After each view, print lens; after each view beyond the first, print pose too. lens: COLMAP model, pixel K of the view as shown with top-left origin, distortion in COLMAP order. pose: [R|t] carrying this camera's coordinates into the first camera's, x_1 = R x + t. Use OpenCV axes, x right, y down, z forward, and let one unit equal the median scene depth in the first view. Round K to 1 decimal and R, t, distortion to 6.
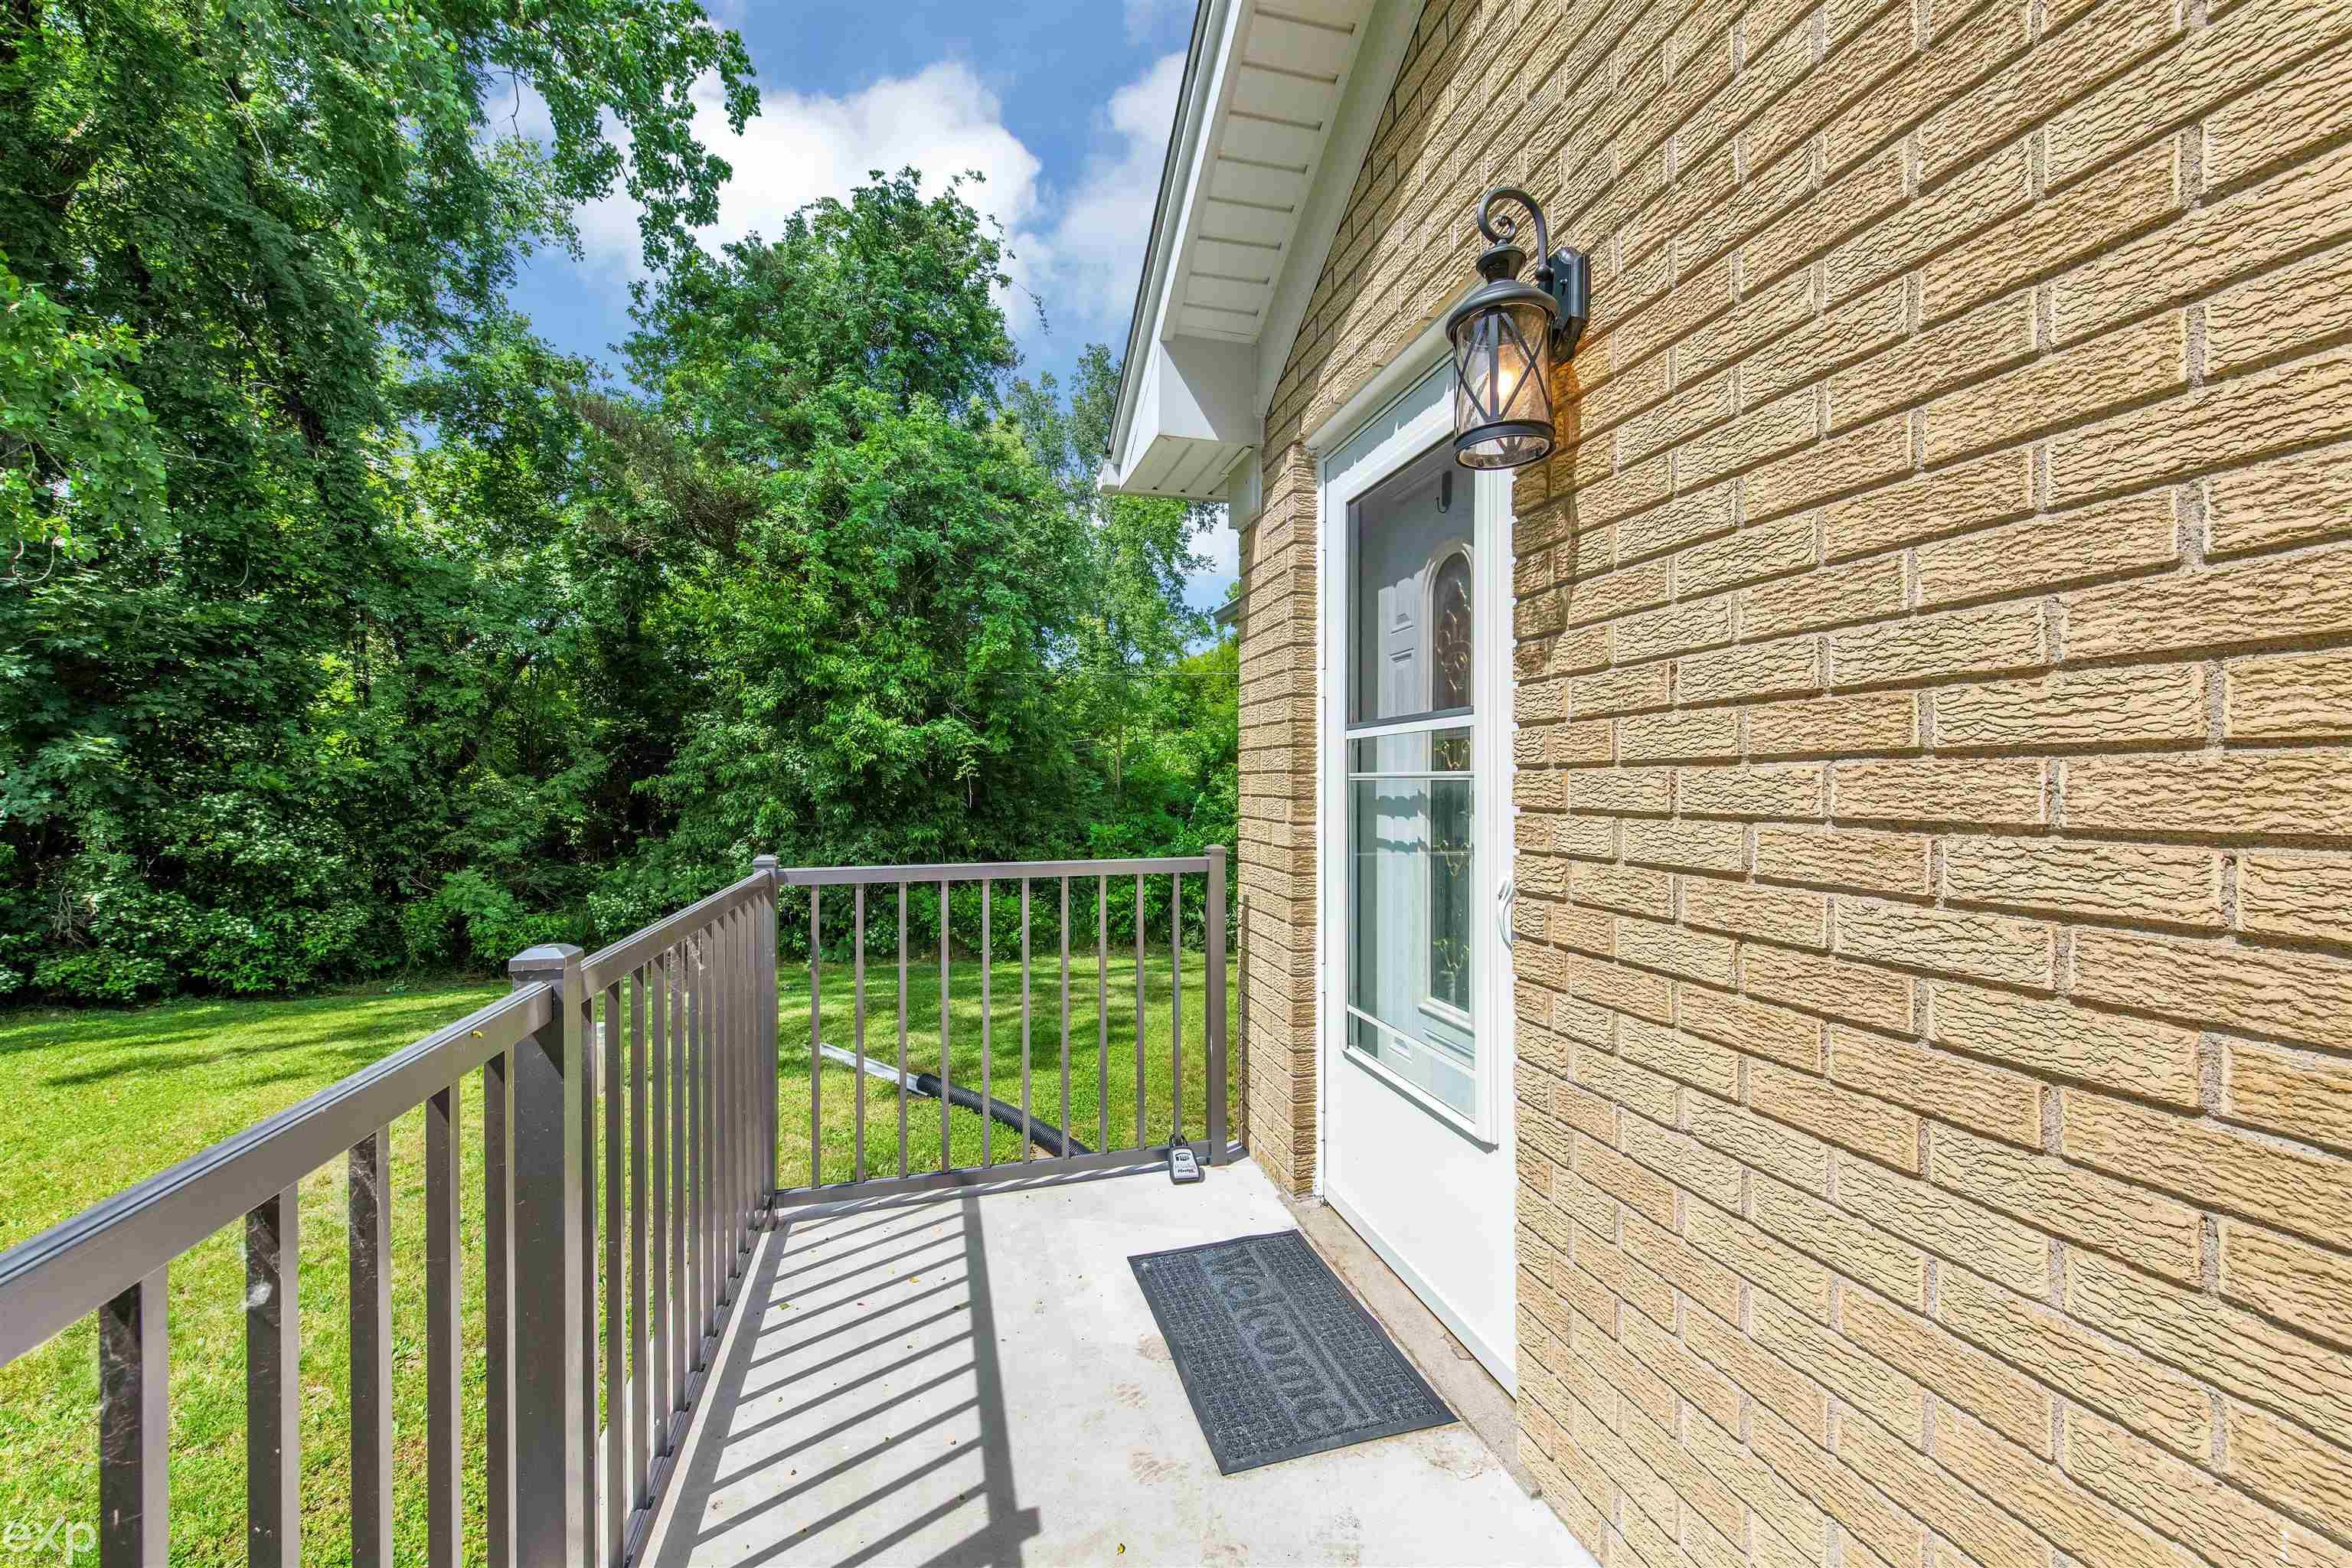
lens RADIAL K [[940.2, 0, 1176.0], [0, 940.2, 784.0], [0, 0, 1]] dist [0.001985, 0.000070]
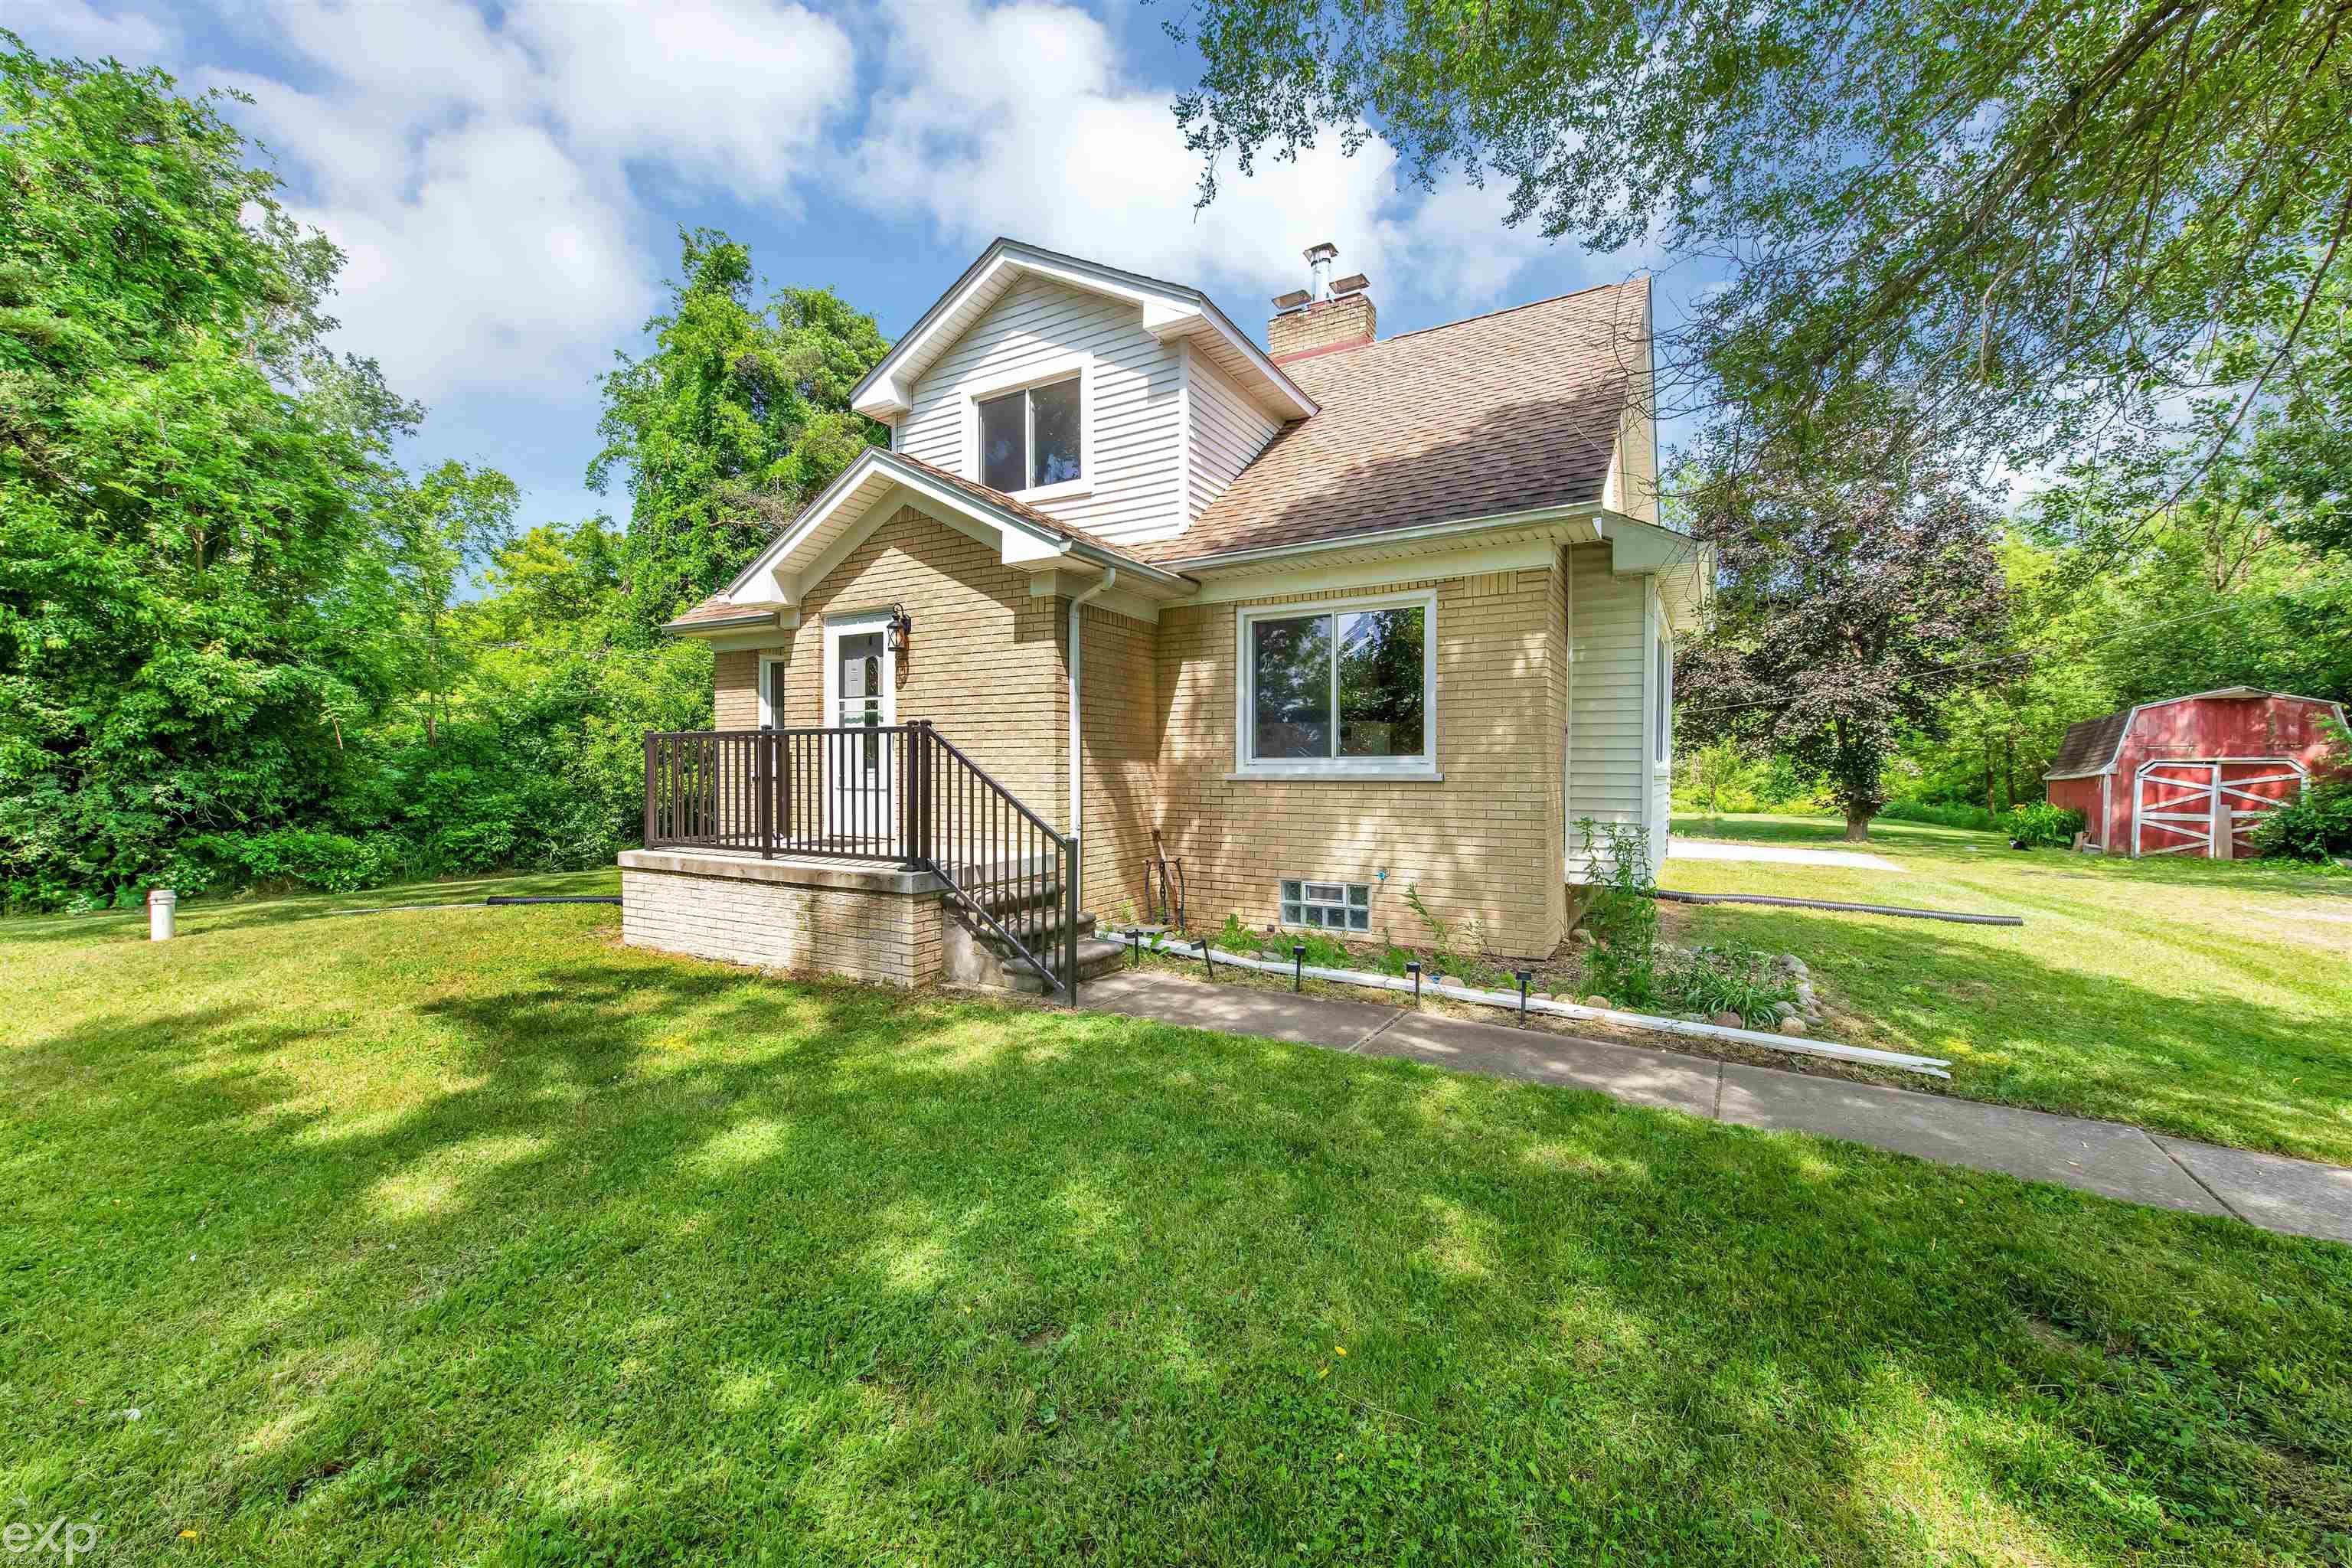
lens RADIAL K [[934.6, 0, 1176.0], [0, 934.6, 784.0], [0, 0, 1]] dist [-0.001490, -0.000131]
pose [[0.714113, -0.009210, 0.699969, -1.594047], [-0.006474, 0.999784, 0.019760, 0.215971], [-0.700000, -0.018643, 0.713899, -2.797510]]
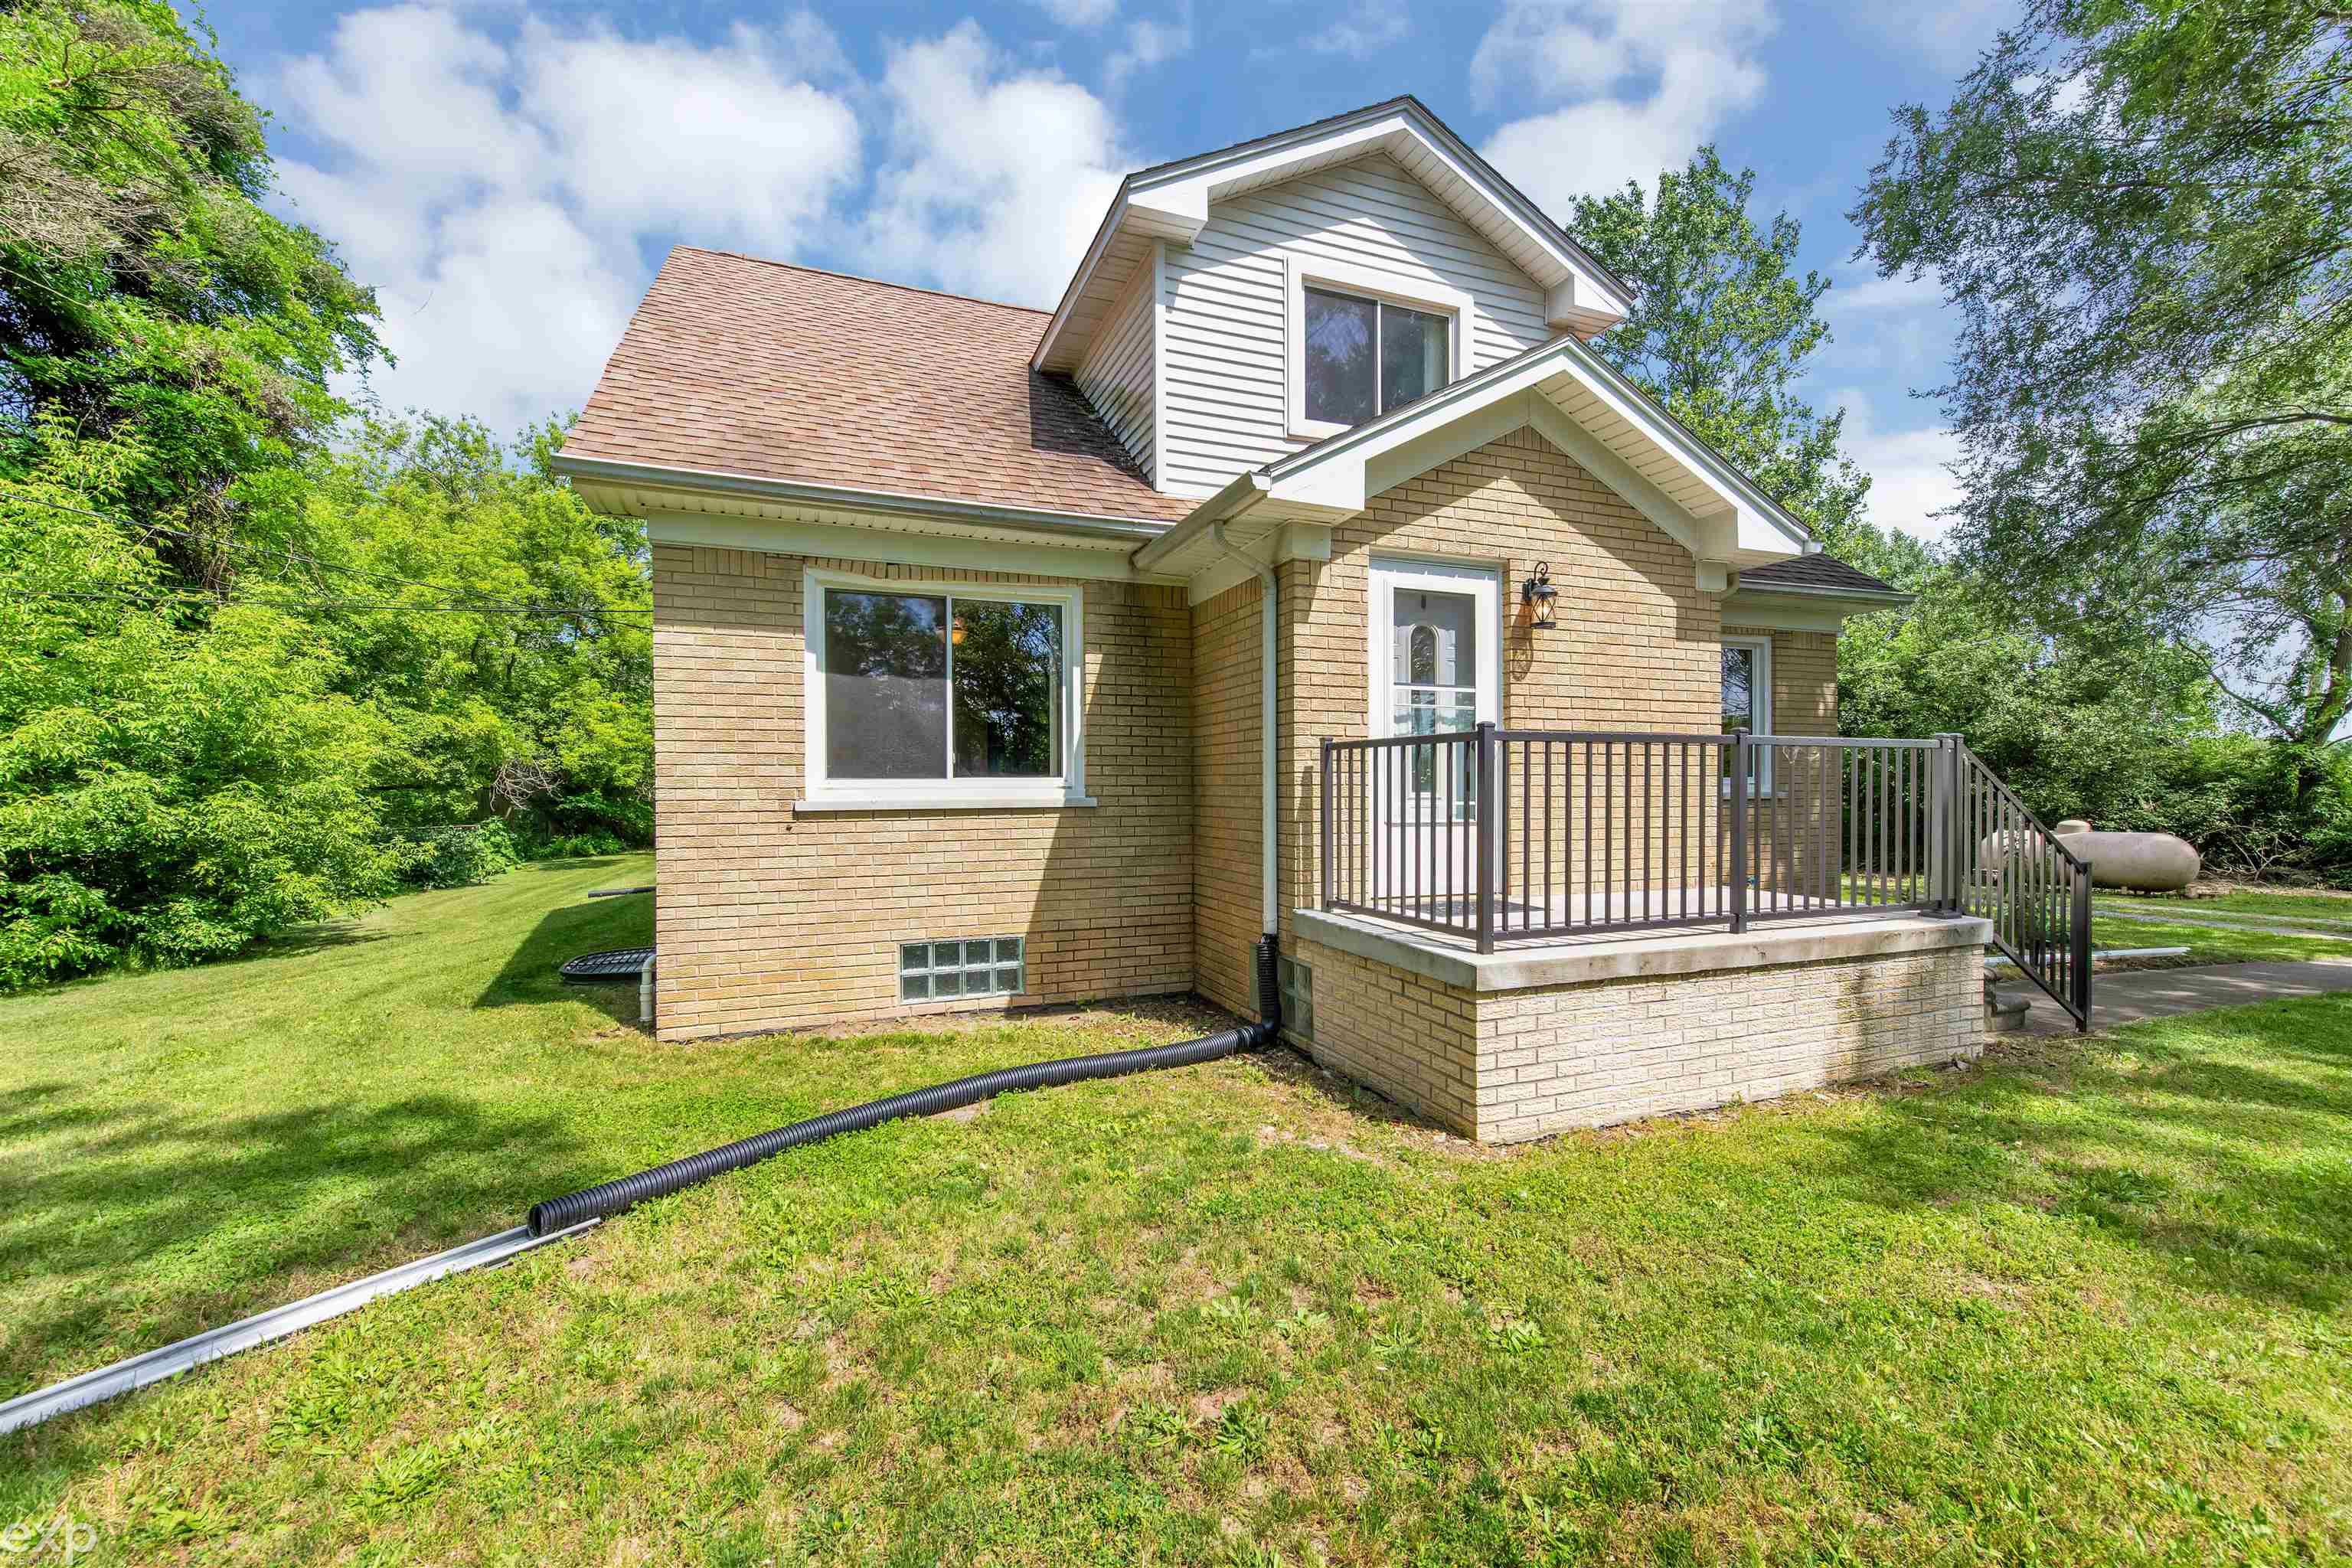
lens RADIAL K [[940.2, 0, 1176.0], [0, 940.2, 784.0], [0, 0, 1]] dist [0.001985, 0.000070]
pose [[-0.088908, 0.001967, 0.996038, -2.359156], [-0.004295, 0.999988, -0.002358, 0.223039], [-0.996031, -0.004487, -0.088898, 1.972473]]
